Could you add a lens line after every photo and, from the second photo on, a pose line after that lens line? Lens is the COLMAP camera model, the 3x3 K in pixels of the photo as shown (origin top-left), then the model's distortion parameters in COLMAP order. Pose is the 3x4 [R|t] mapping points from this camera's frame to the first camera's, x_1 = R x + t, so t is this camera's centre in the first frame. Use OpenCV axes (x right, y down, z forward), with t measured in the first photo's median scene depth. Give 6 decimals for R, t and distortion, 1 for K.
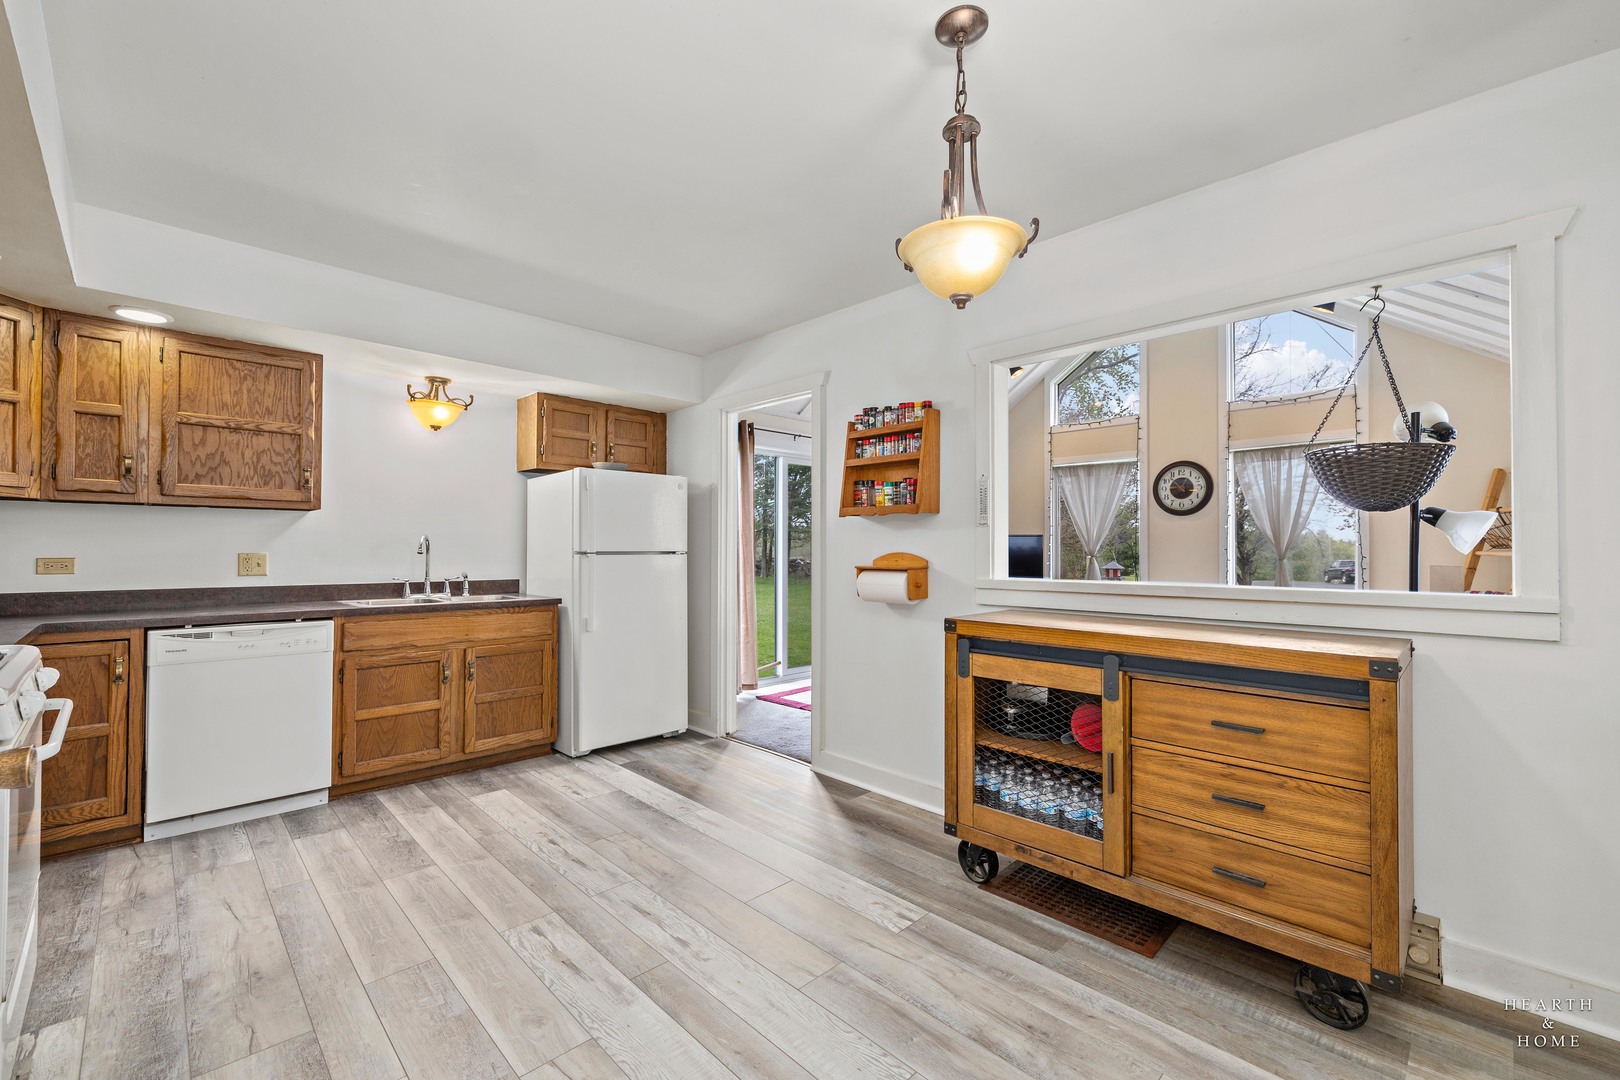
lens RADIAL K [[687.3, 0, 806.6], [0, 687.3, 542.2], [0, 0, 1]] dist [-0.000853, 0.000490]
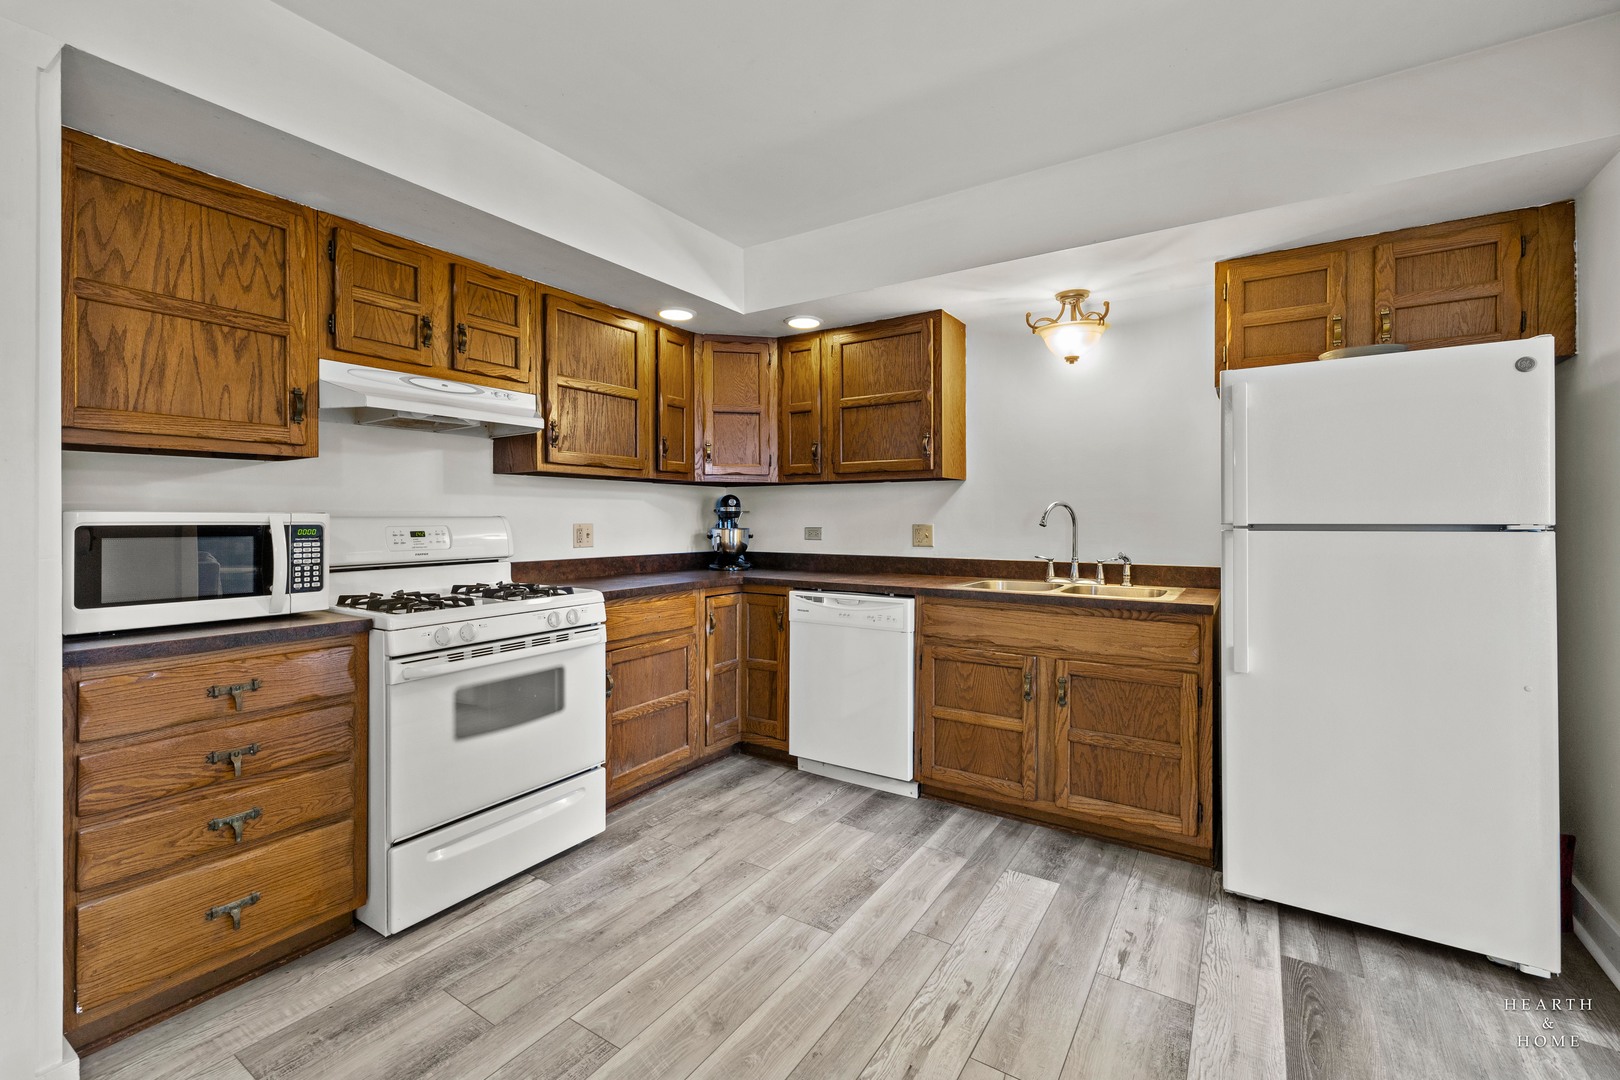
lens RADIAL K [[687.3, 0, 824.5], [0, 687.3, 519.5], [0, 0, 1]] dist [-0.000853, 0.000490]
pose [[0.208755, -0.002514, -0.977965, 0.163054], [0.010838, 0.999941, -0.000257, 0.007652], [0.977908, -0.010546, 0.208770, 0.661945]]
